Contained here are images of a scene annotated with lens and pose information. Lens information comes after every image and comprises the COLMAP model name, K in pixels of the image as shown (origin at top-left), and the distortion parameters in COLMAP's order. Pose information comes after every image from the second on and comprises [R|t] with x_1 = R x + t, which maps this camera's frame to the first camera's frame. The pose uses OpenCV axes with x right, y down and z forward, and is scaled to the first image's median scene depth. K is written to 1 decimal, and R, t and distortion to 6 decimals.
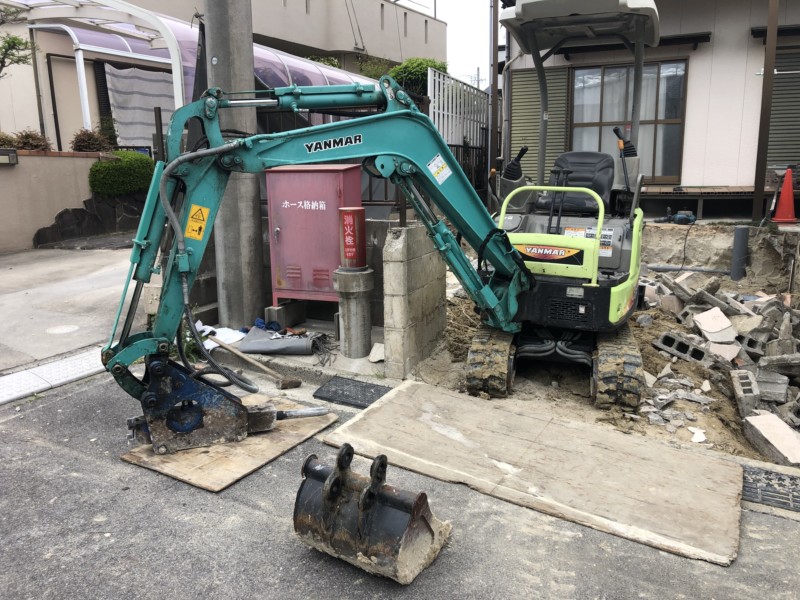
lens RADIAL K [[644.1, 0, 399.6], [0, 644.1, 294.4], [0, 0, 1]] dist [0.035656, -0.027477]
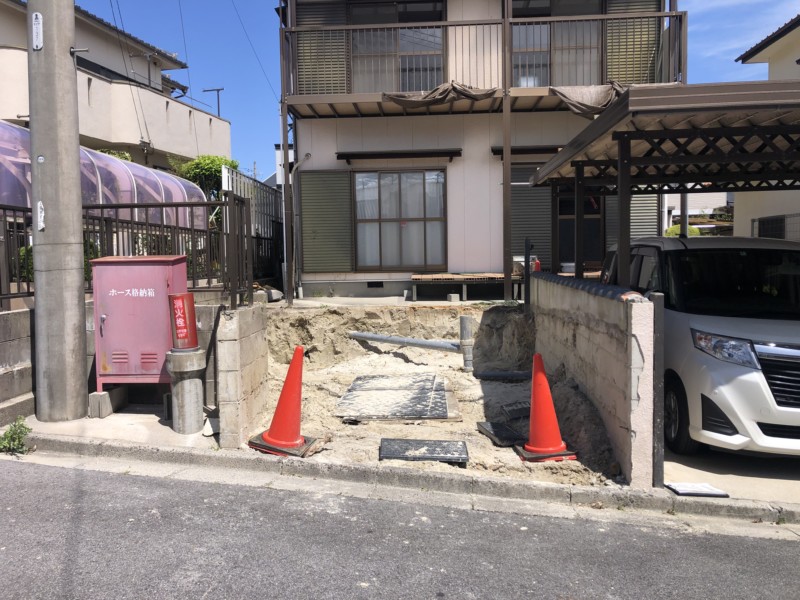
lens RADIAL K [[644.1, 0, 381.6], [0, 644.1, 297.1], [0, 0, 1]] dist [0.035656, -0.027477]
pose [[0.952190, -0.020825, 0.304797, -0.077586], [0.060573, 0.990736, -0.121541, 0.021754], [-0.299442, 0.134193, 0.944631, -0.122790]]
